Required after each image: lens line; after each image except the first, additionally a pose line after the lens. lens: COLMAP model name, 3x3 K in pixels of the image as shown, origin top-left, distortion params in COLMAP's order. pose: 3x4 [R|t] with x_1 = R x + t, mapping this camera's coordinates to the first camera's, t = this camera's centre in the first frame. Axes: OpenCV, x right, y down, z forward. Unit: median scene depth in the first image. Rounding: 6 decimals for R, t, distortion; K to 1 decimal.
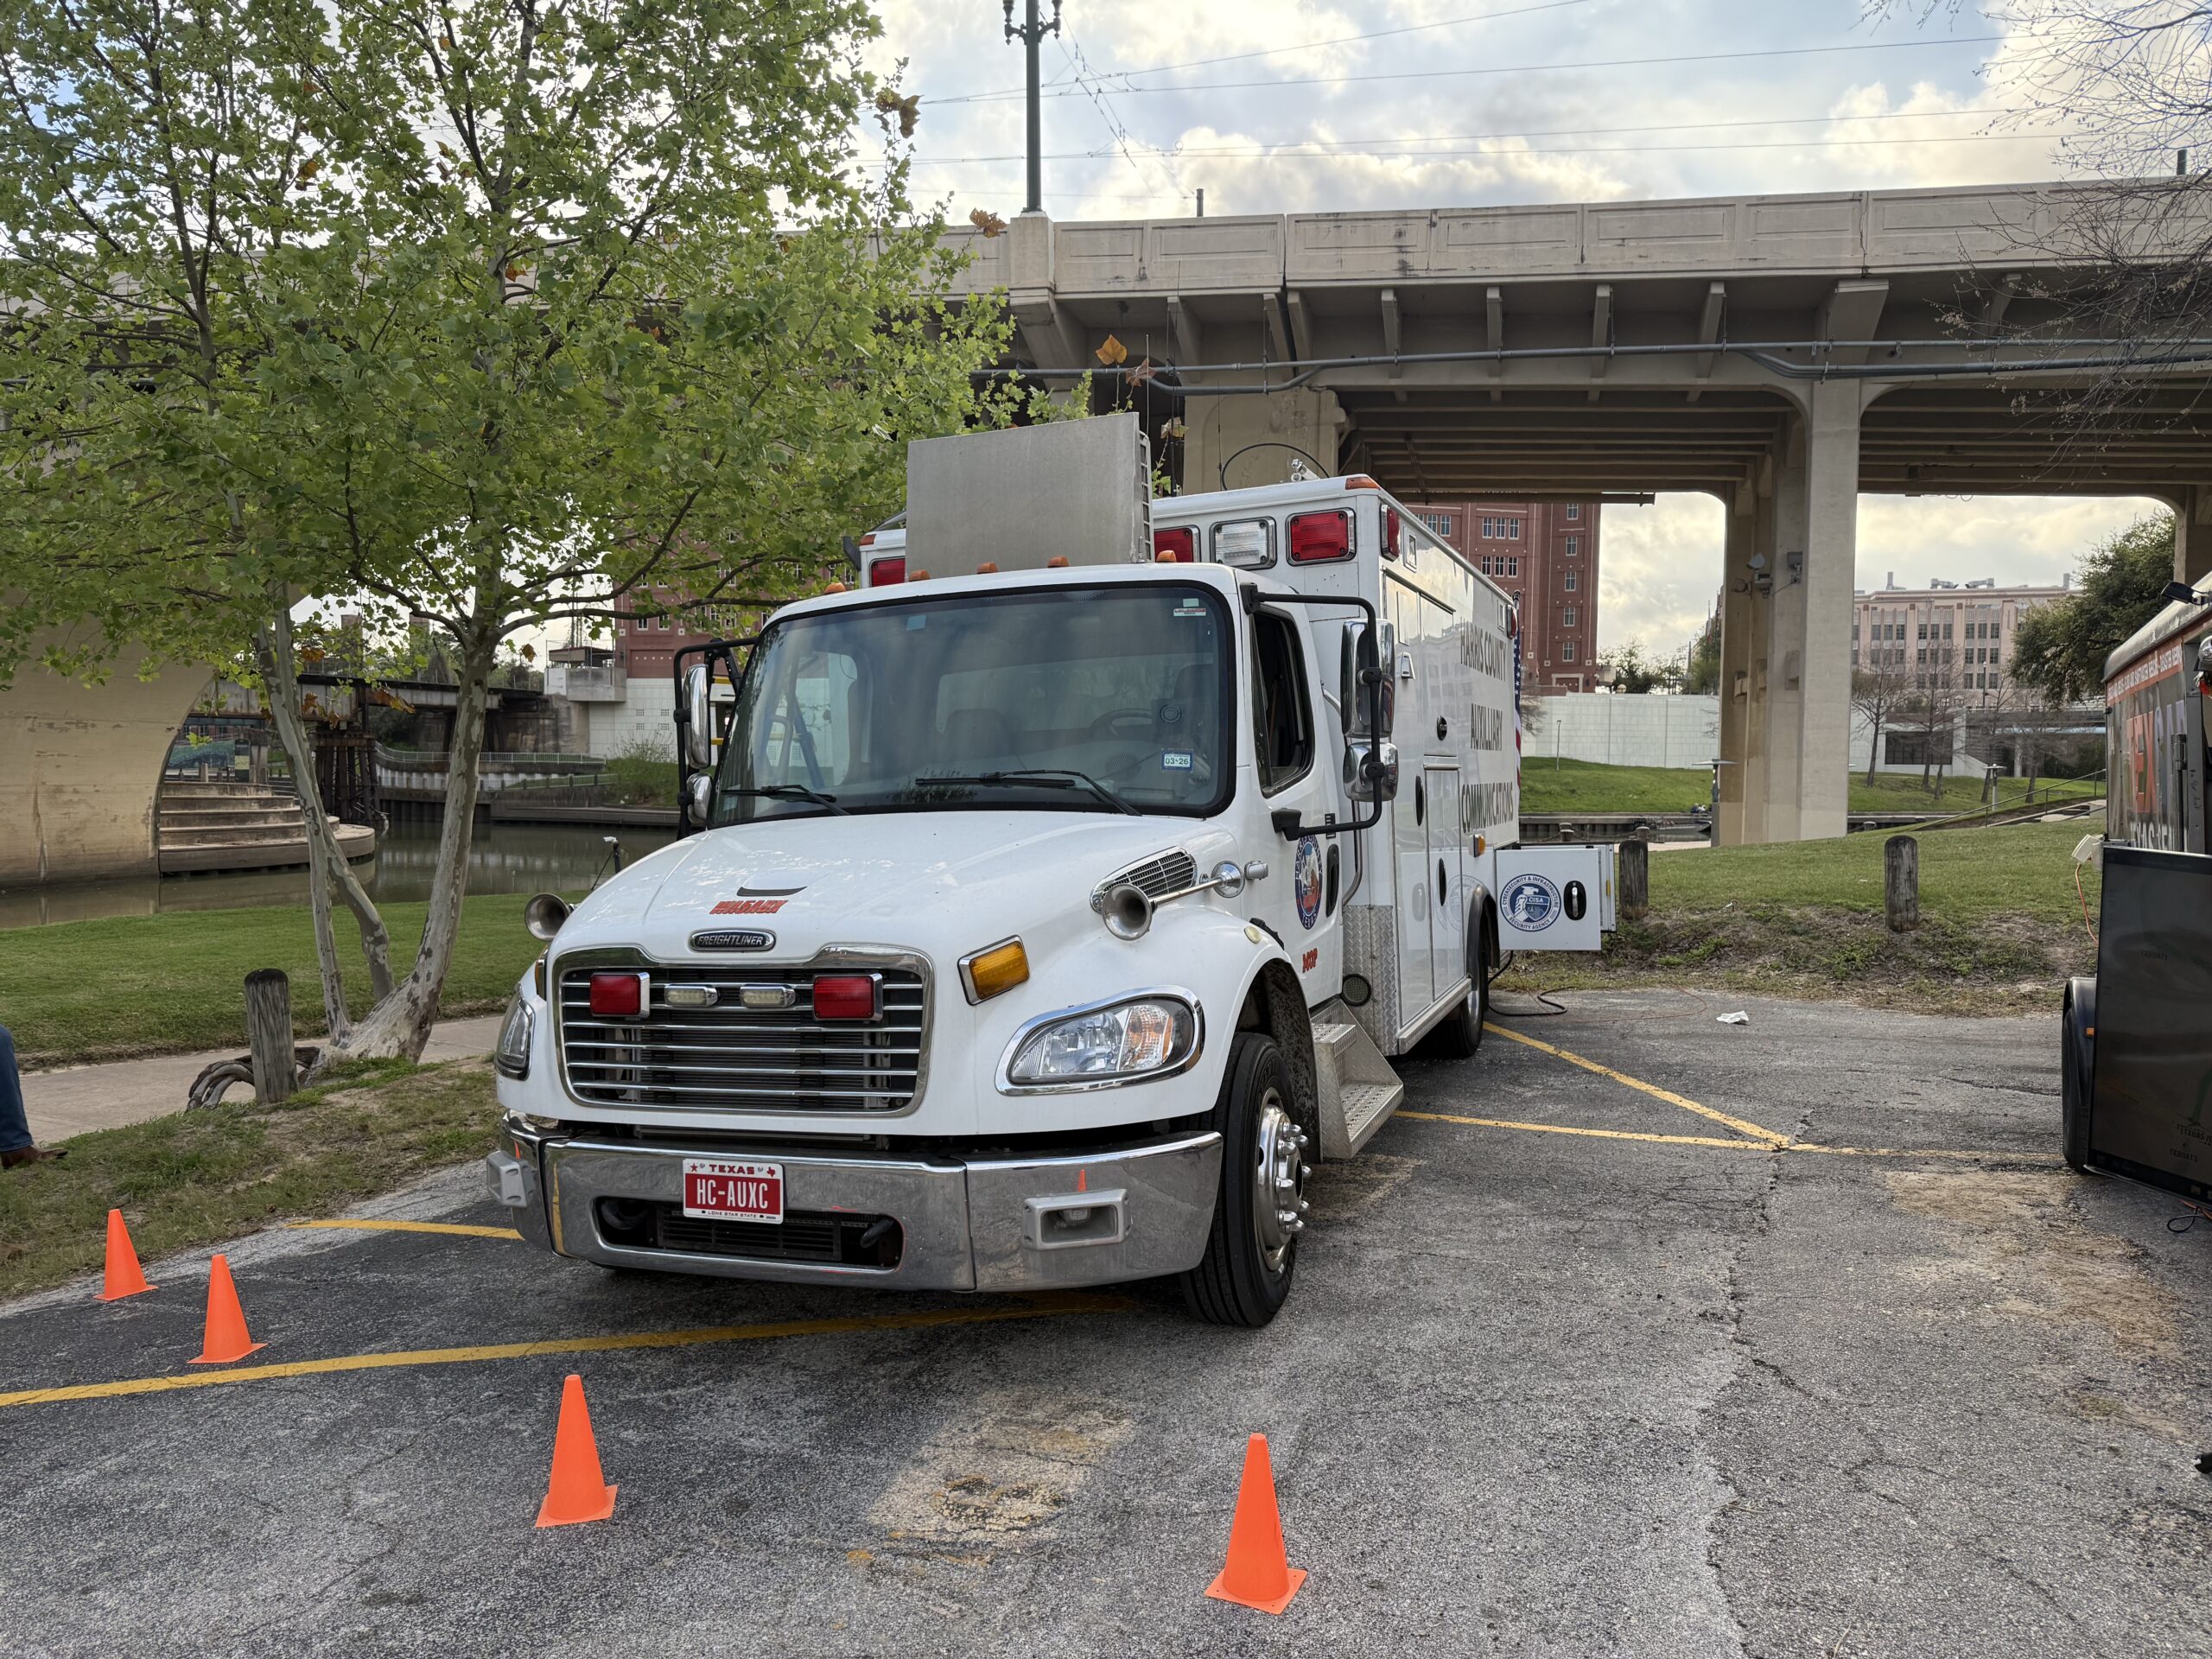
lens RADIAL K [[1537.5, 0, 1099.4], [0, 1537.5, 826.7], [0, 0, 1]] dist [0.137221, -0.226328]
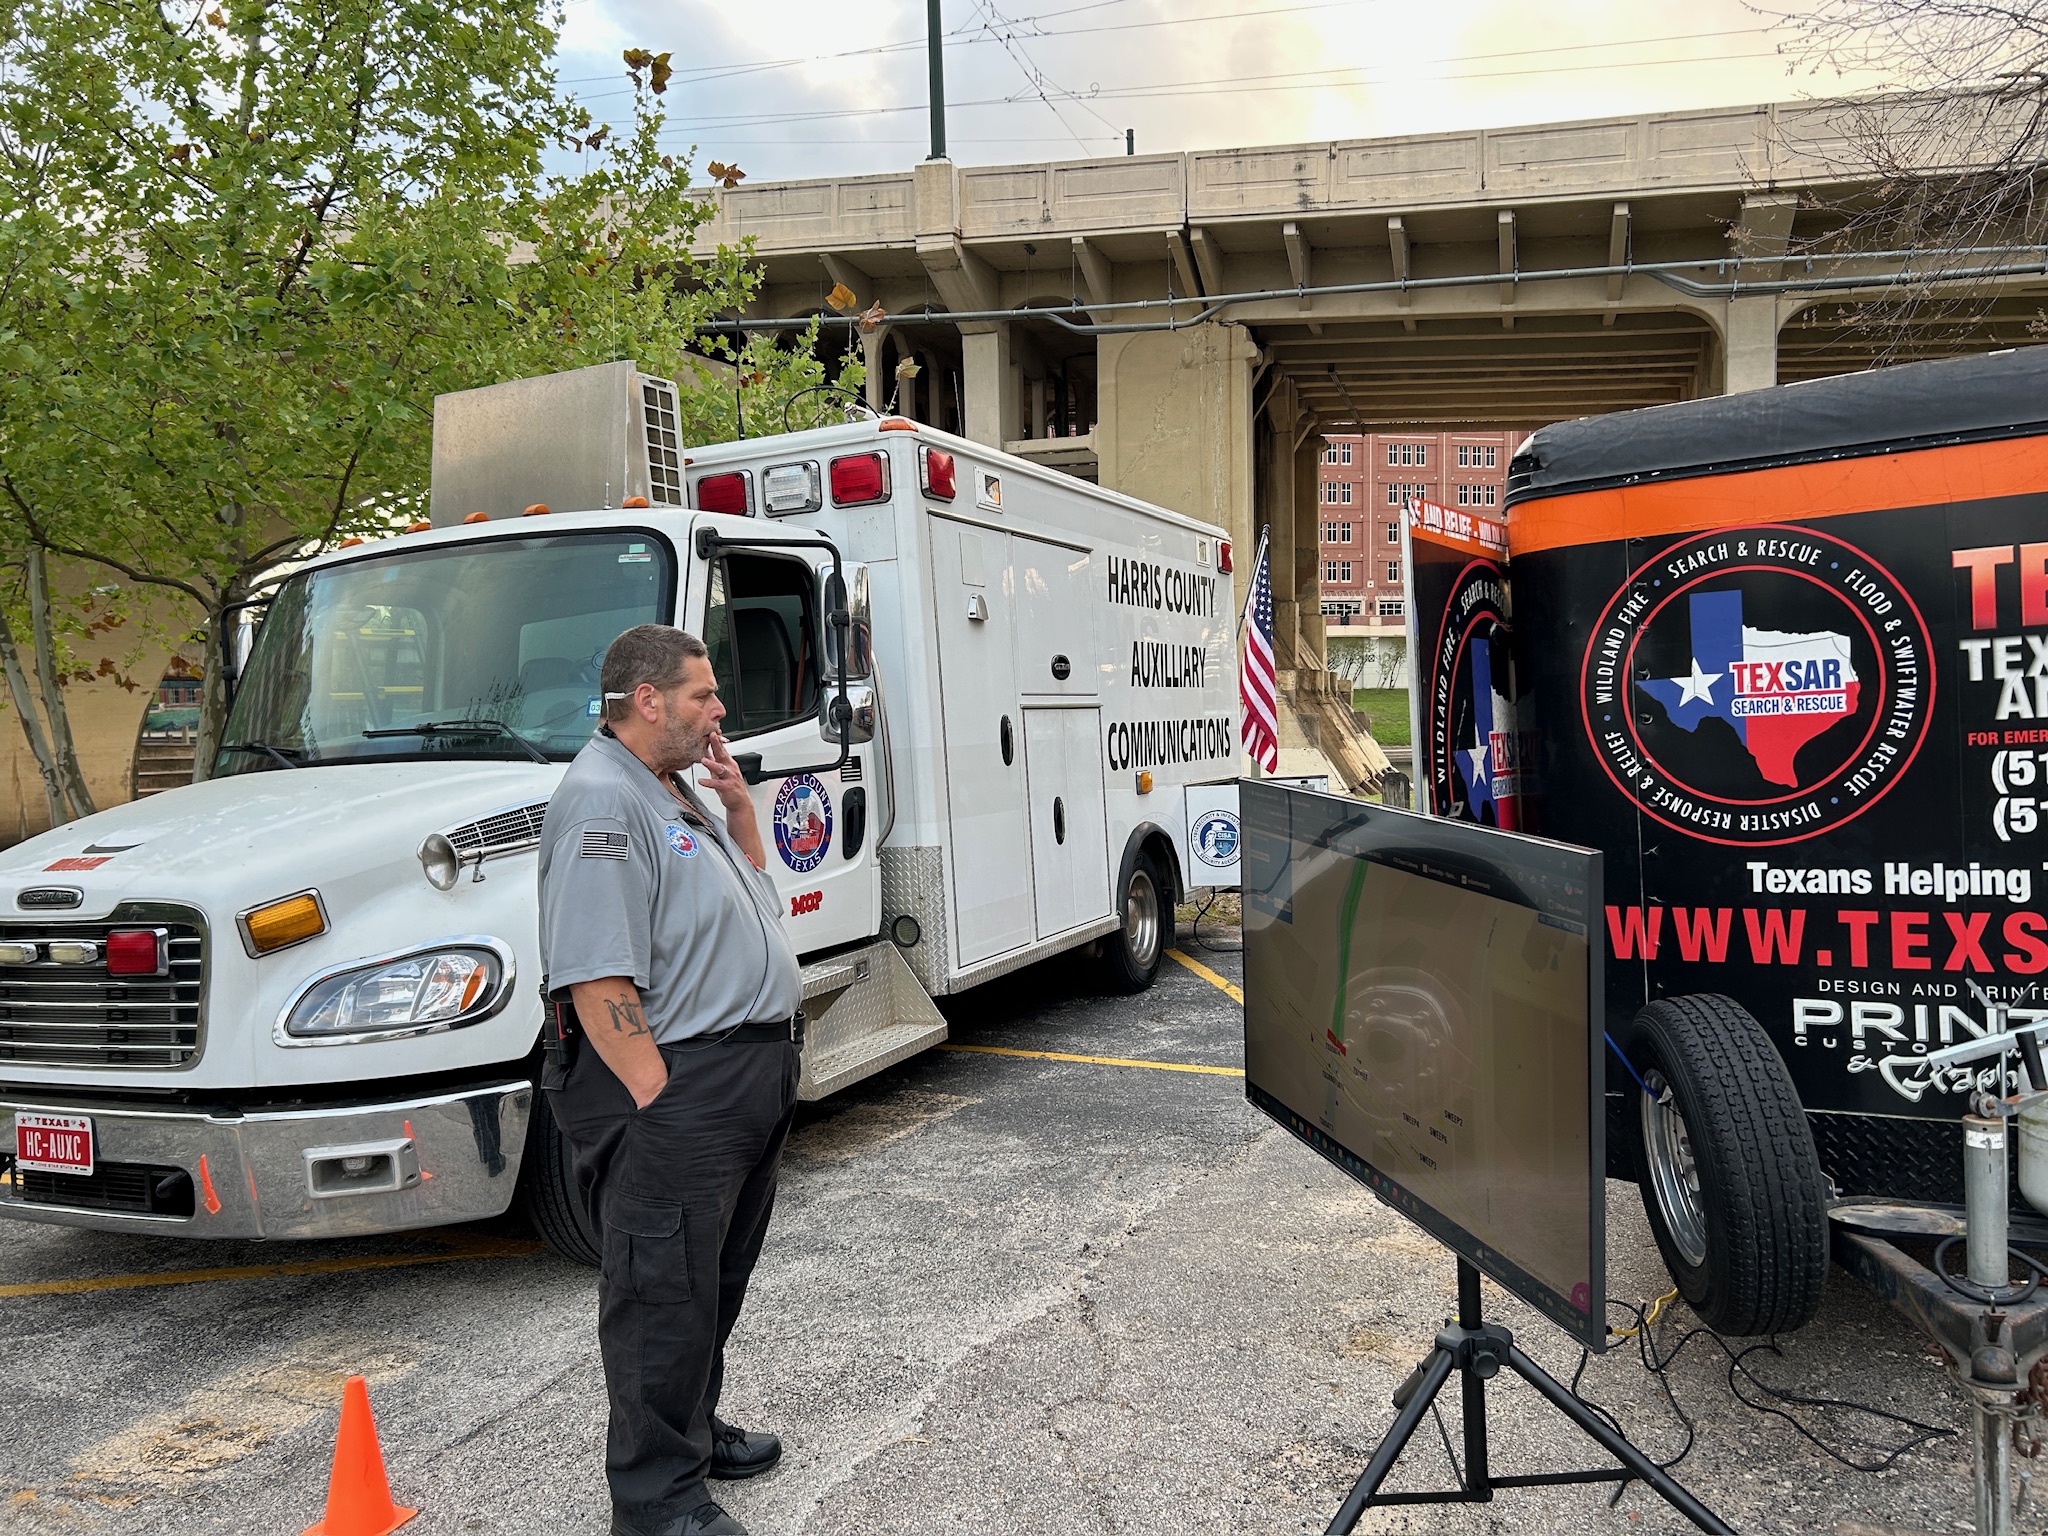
lens RADIAL K [[1540.9, 0, 1024.0], [0, 1540.9, 768.0], [0, 0, 1]] dist [0.073734, -0.089248]
pose [[0.998692, -0.021883, -0.046217, 0.287217], [0.021883, 0.999760, -0.000516, 0.002254], [0.046218, -0.000496, 0.998931, 0.005966]]
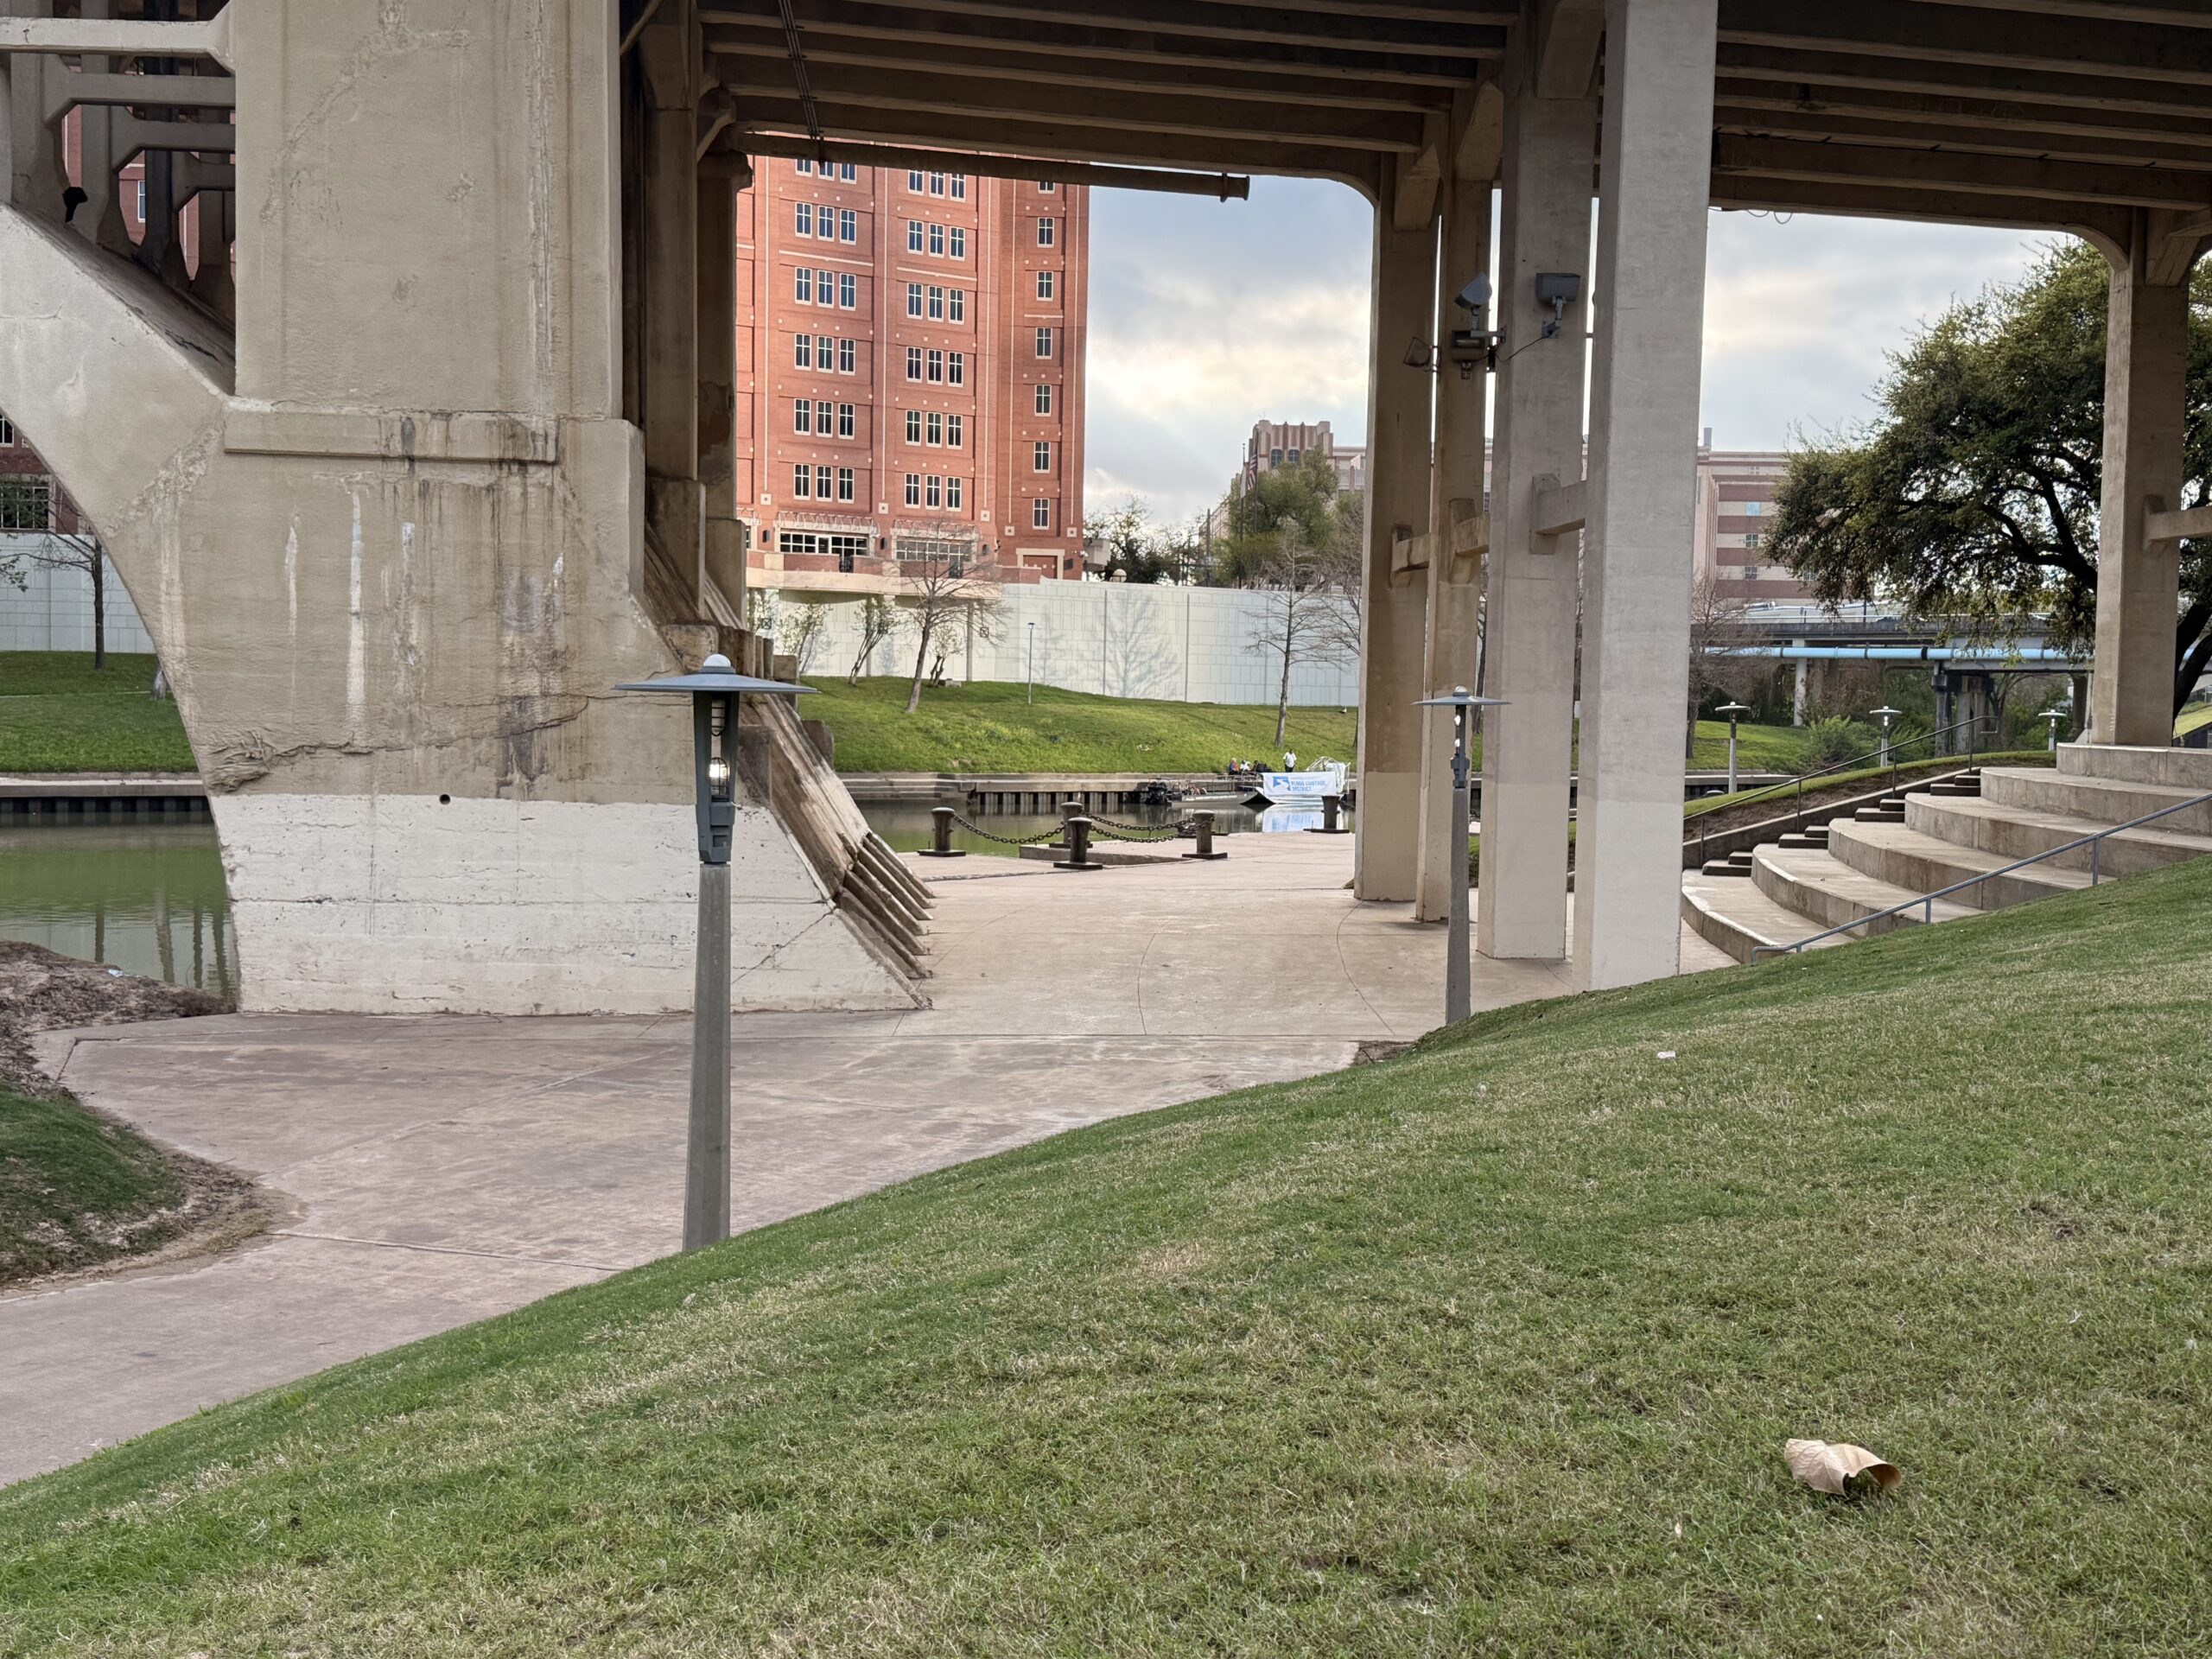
lens RADIAL K [[2413.0, 0, 1106.0], [0, 2413.0, 829.5], [0, 0, 1]] dist [0.119683, -0.026349]
pose [[0.947127, -0.009176, 0.320728, 0.370152], [0.003565, 0.999830, 0.018078, -0.082777], [-0.320840, -0.015979, 0.946999, 1.871071]]
